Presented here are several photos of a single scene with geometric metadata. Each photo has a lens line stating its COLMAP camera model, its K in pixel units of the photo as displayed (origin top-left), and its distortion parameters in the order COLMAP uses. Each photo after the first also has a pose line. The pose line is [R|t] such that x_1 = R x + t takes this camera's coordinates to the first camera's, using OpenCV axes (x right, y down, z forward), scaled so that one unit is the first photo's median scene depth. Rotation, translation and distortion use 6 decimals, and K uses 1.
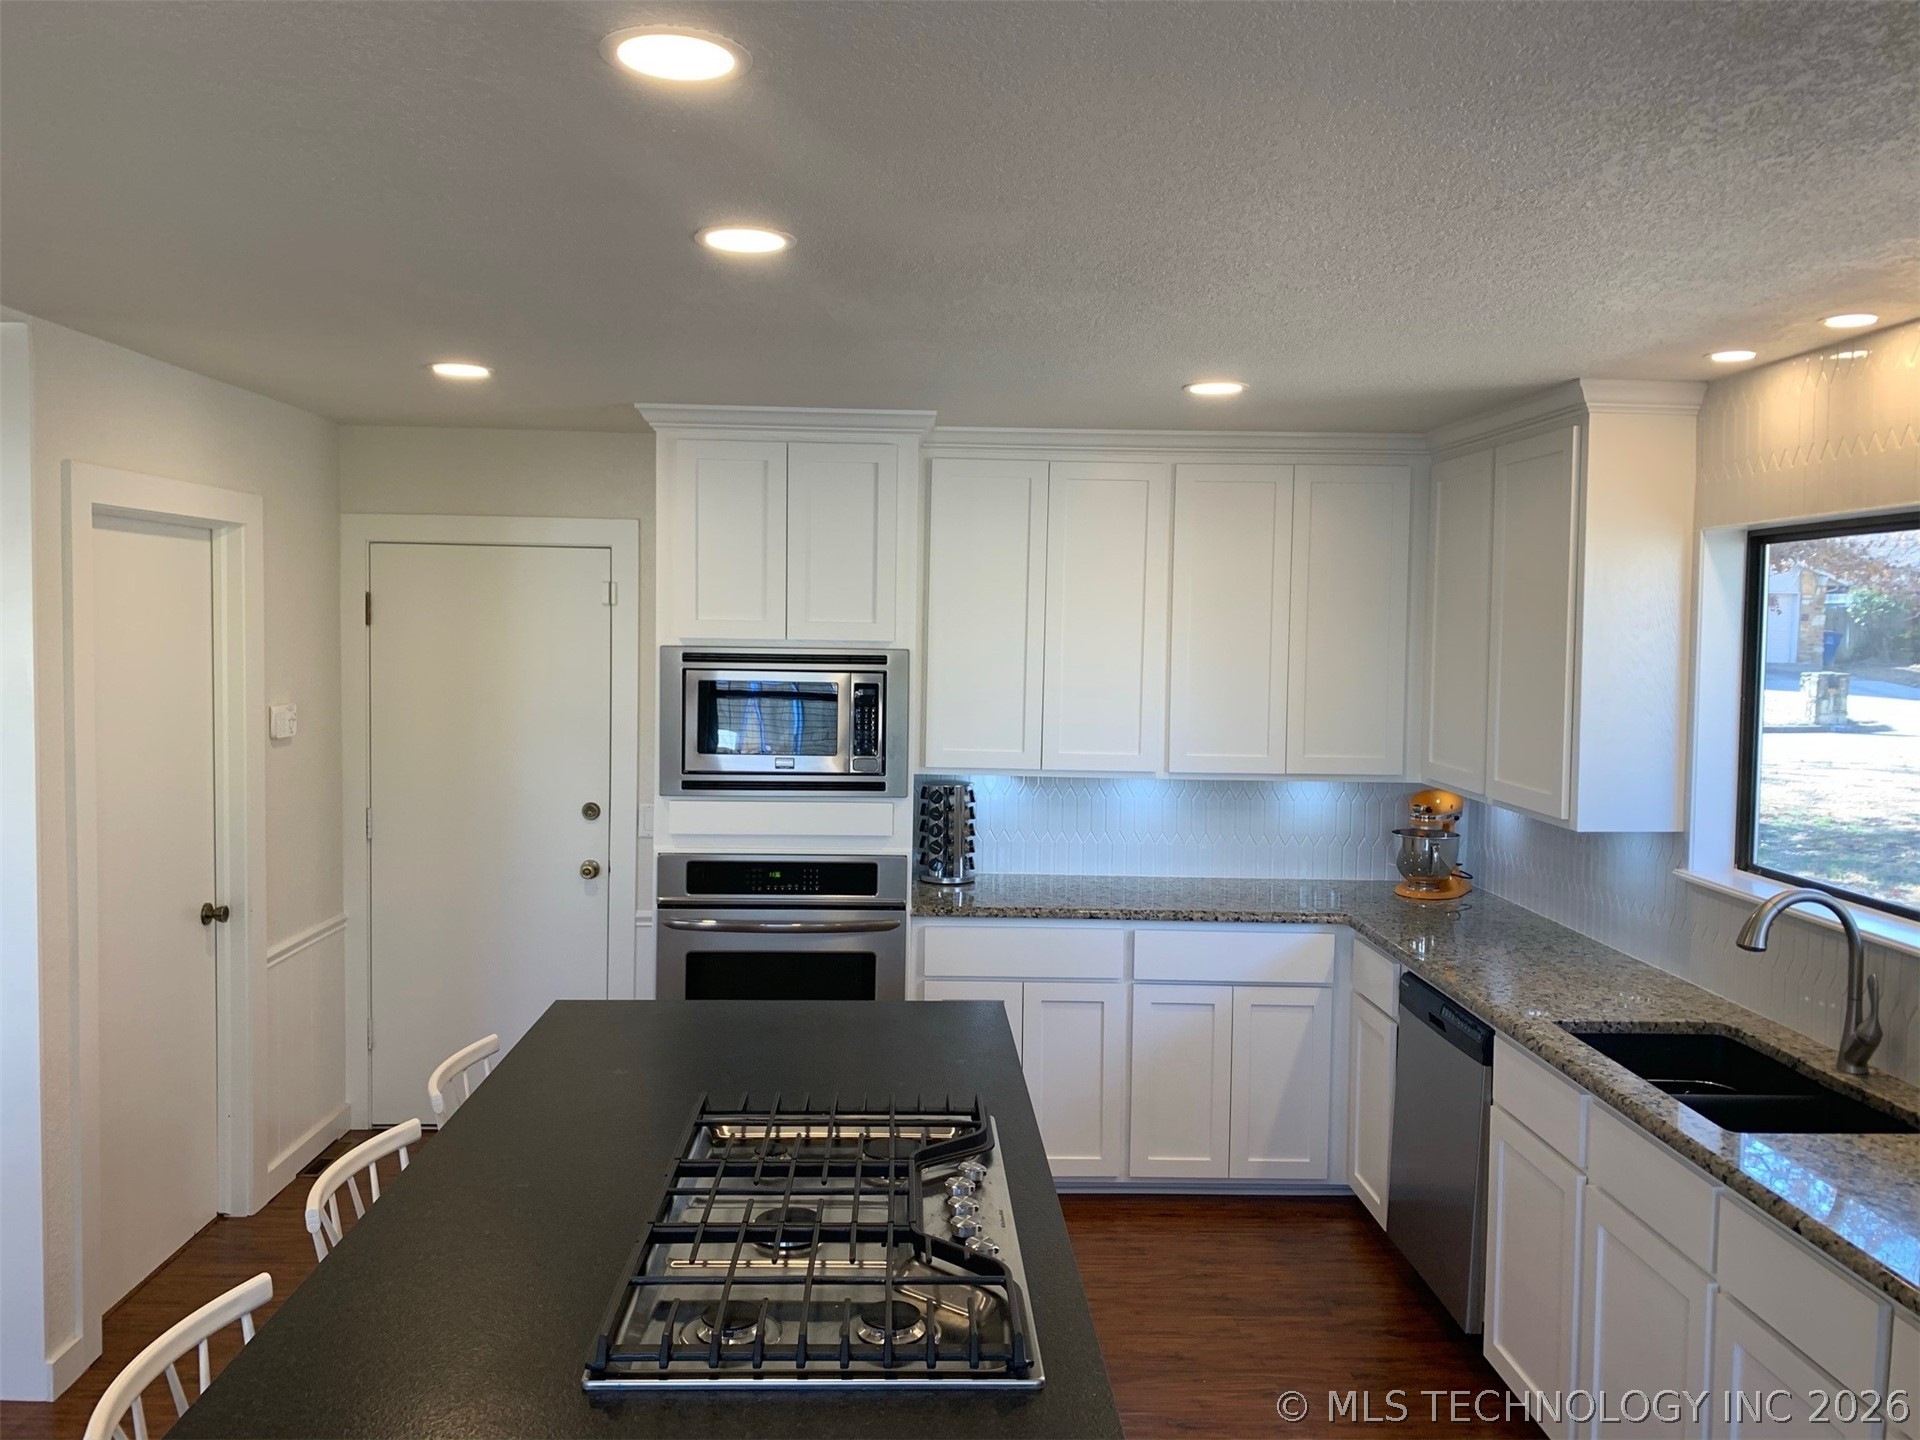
lens RADIAL K [[1470.3, 0, 950.7], [0, 1470.3, 714.8], [0, 0, 1]] dist [0.039438, -0.035764]
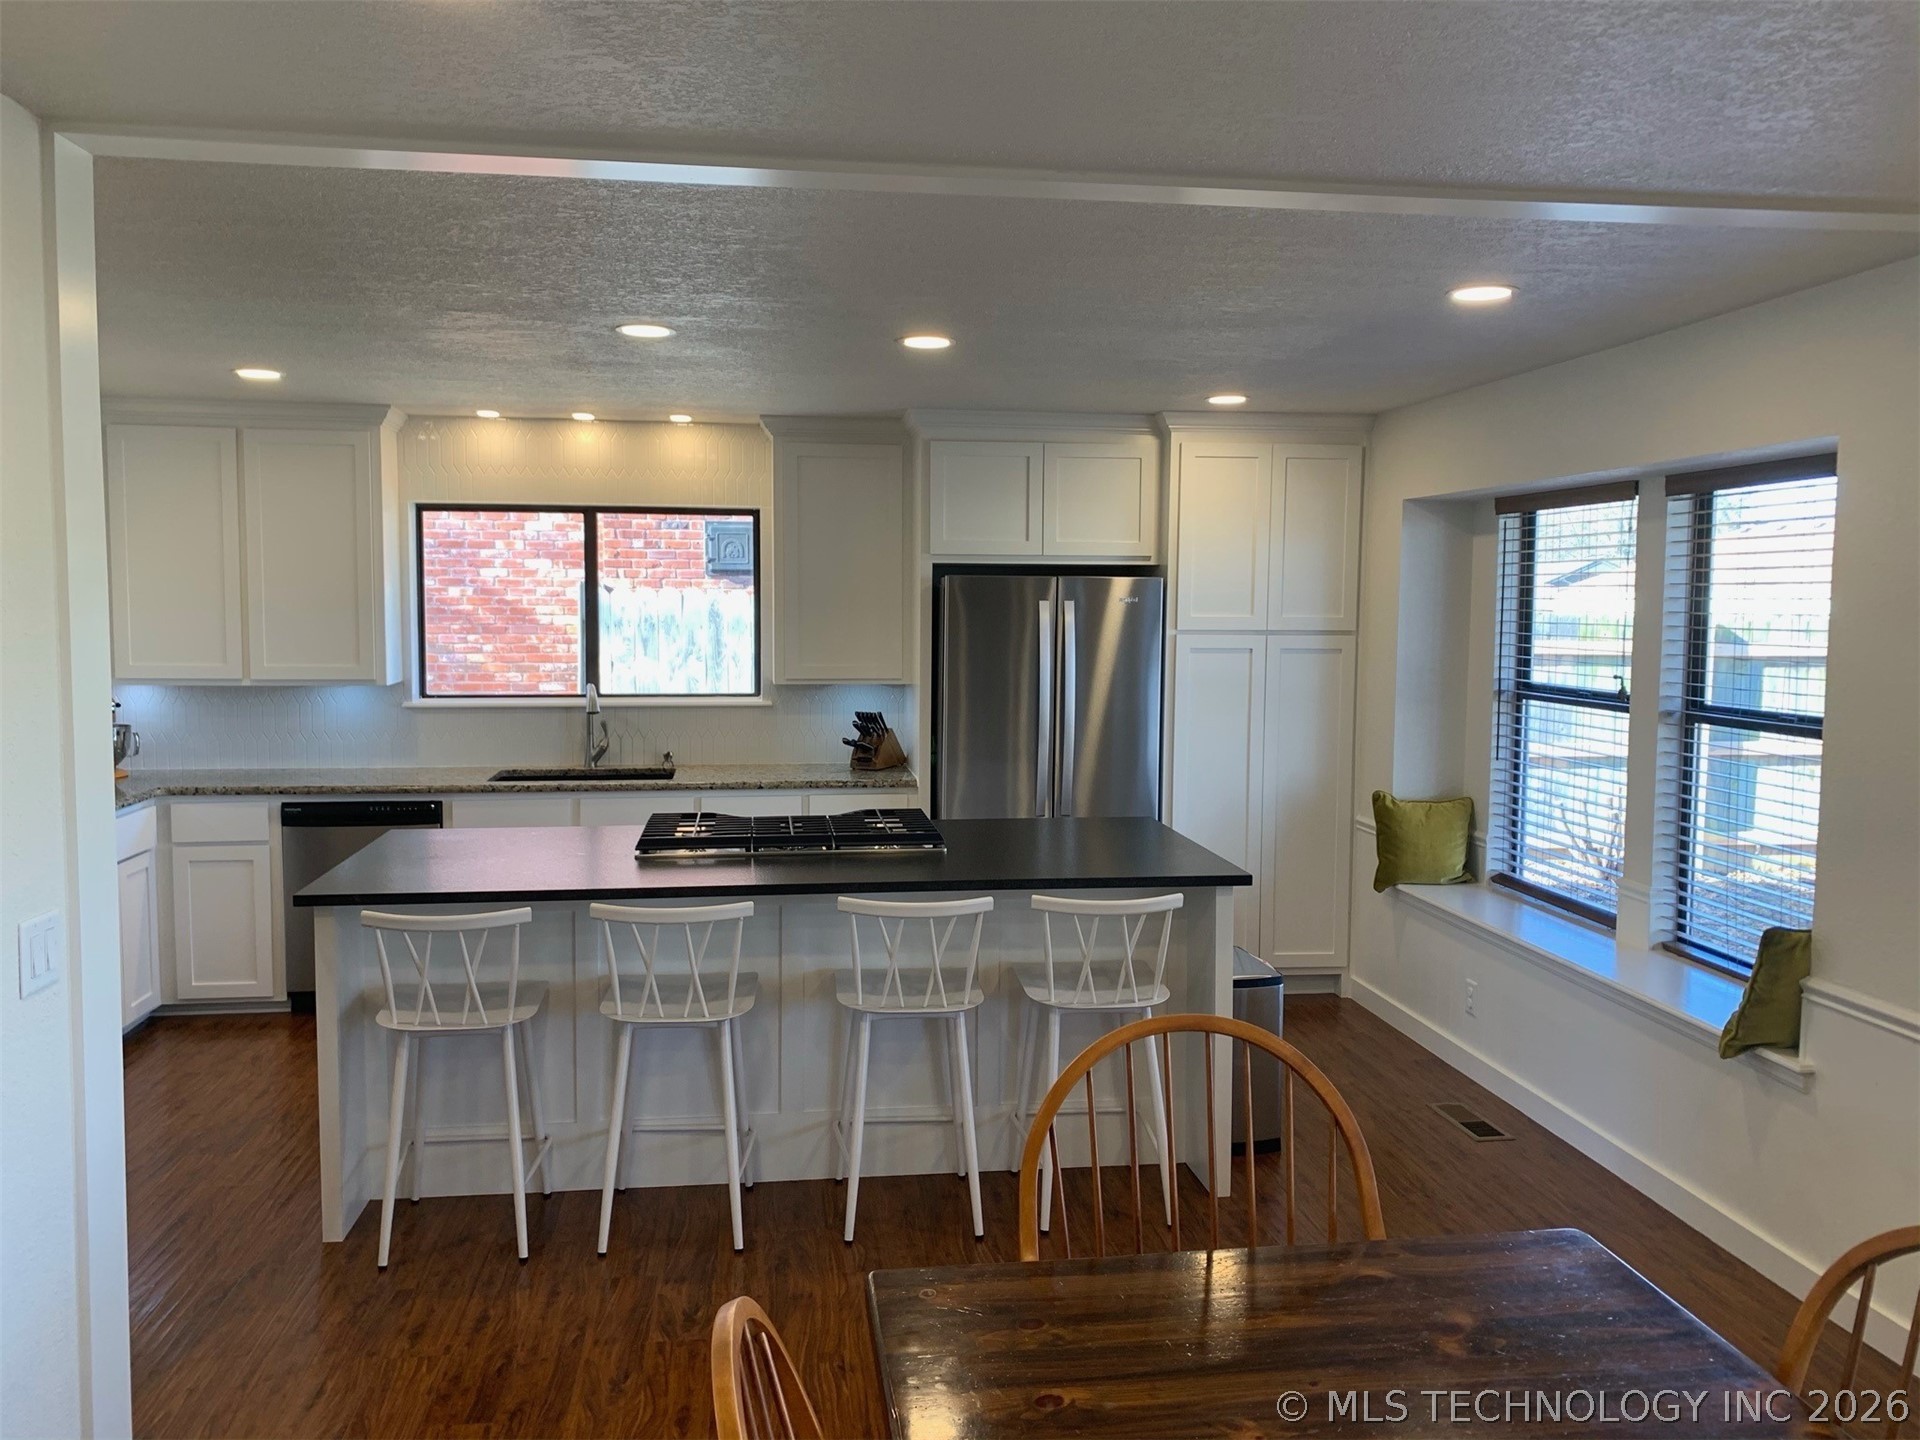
lens RADIAL K [[1470.3, 0, 951.0], [0, 1470.3, 696.1], [0, 0, 1]] dist [0.039438, -0.035764]
pose [[-0.101051, -0.087573, 0.991020, -1.056724], [0.053726, 0.994185, 0.093330, -0.022952], [-0.993430, 0.062675, -0.095758, 0.460903]]
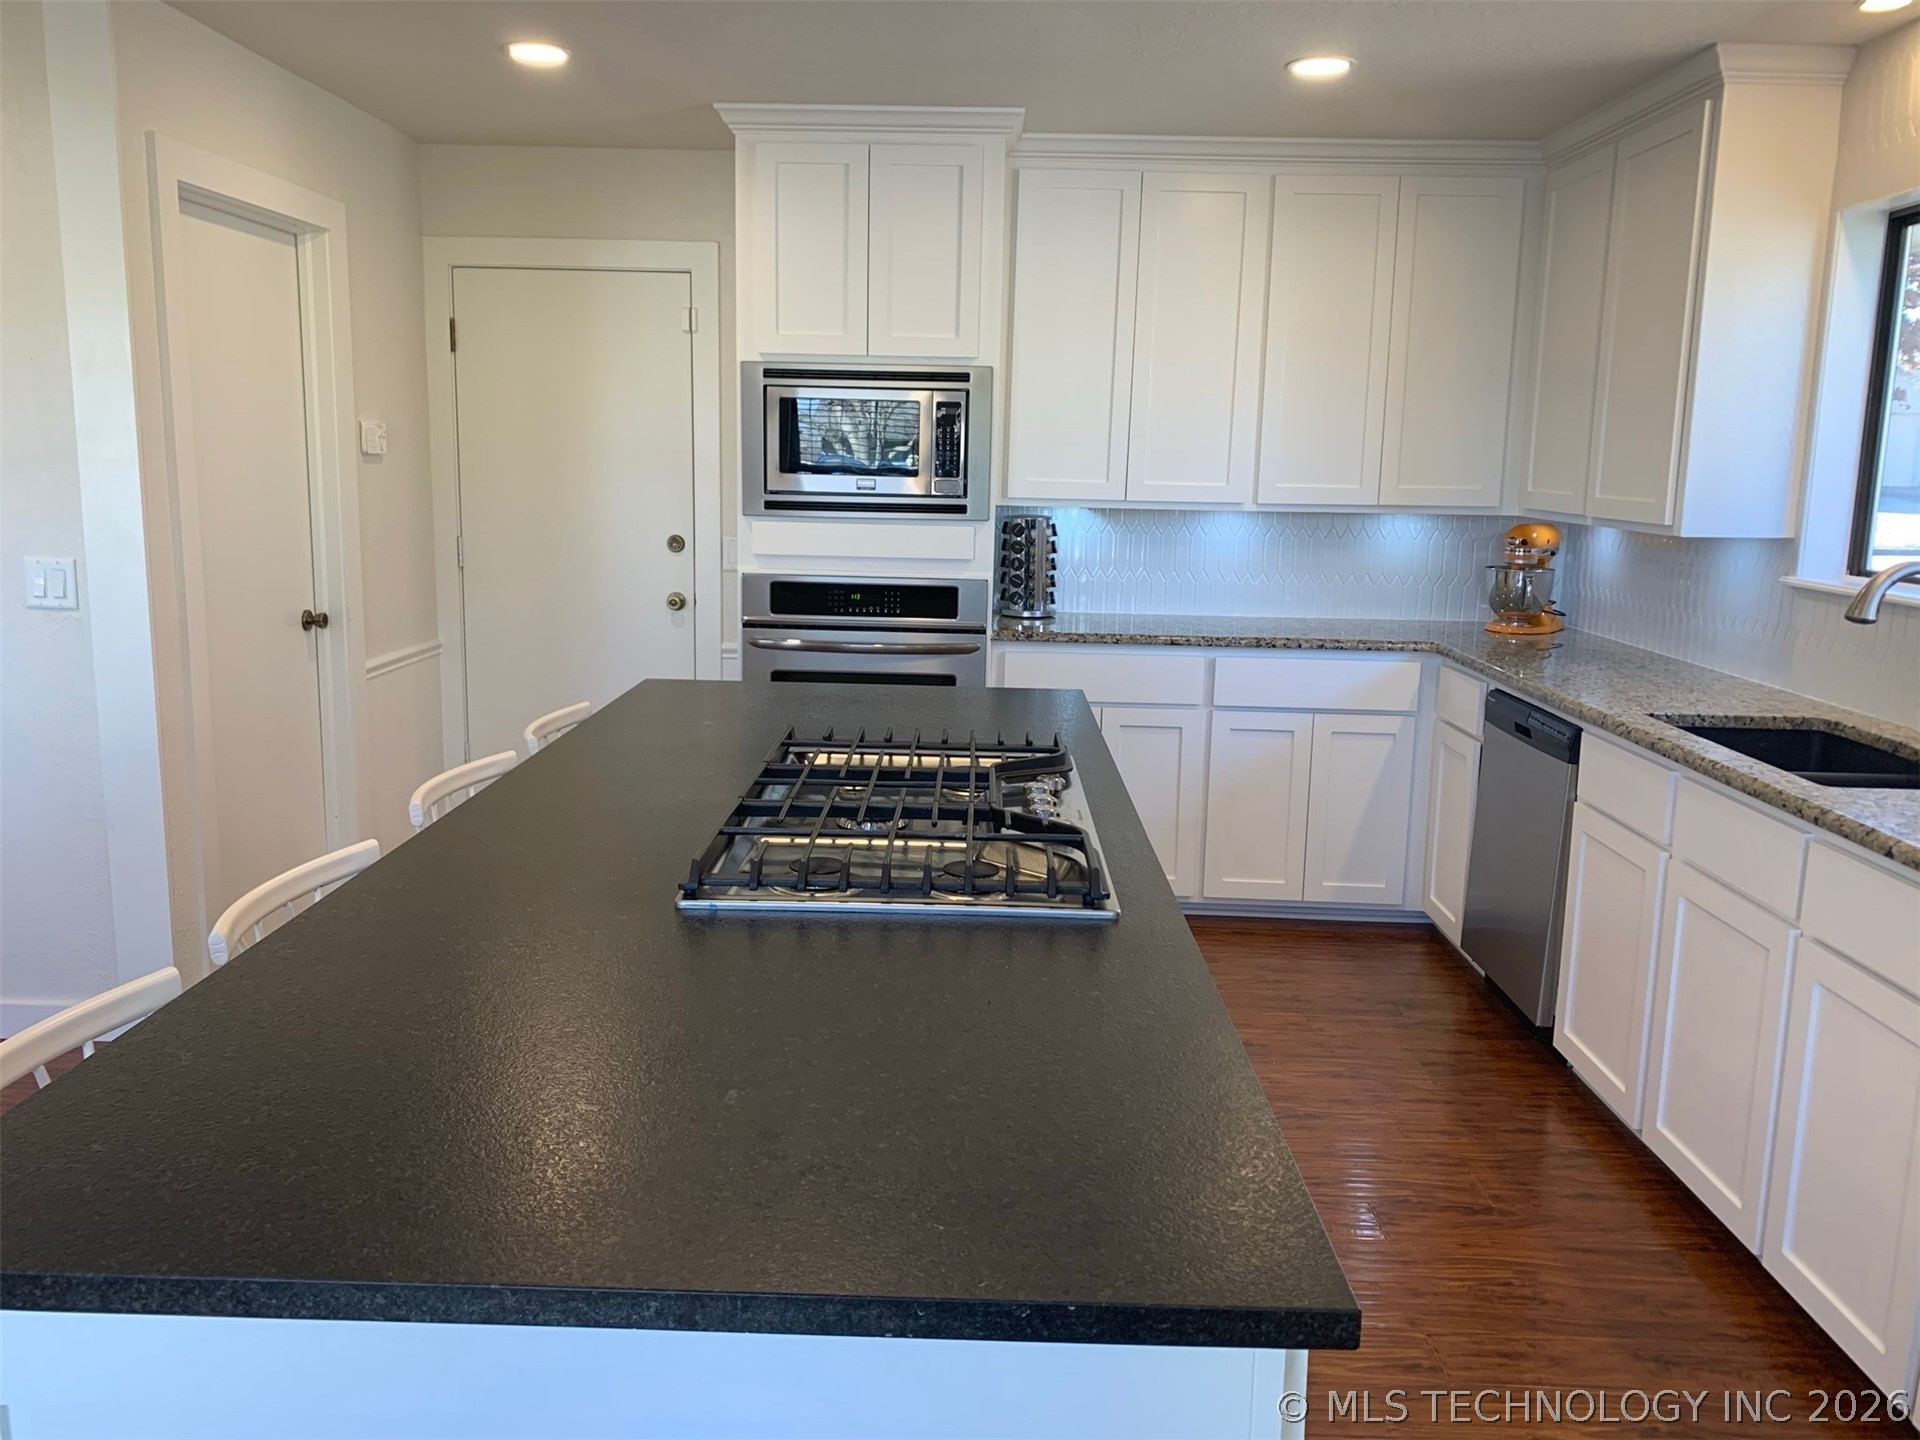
lens RADIAL K [[1470.3, 0, 949.3], [0, 1470.3, 704.6], [0, 0, 1]] dist [0.039438, -0.035764]
pose [[0.998418, 0.014128, -0.054428, -0.000555], [-0.008083, 0.993929, 0.109722, 0.072277], [0.055647, -0.109109, 0.992471, -0.001123]]
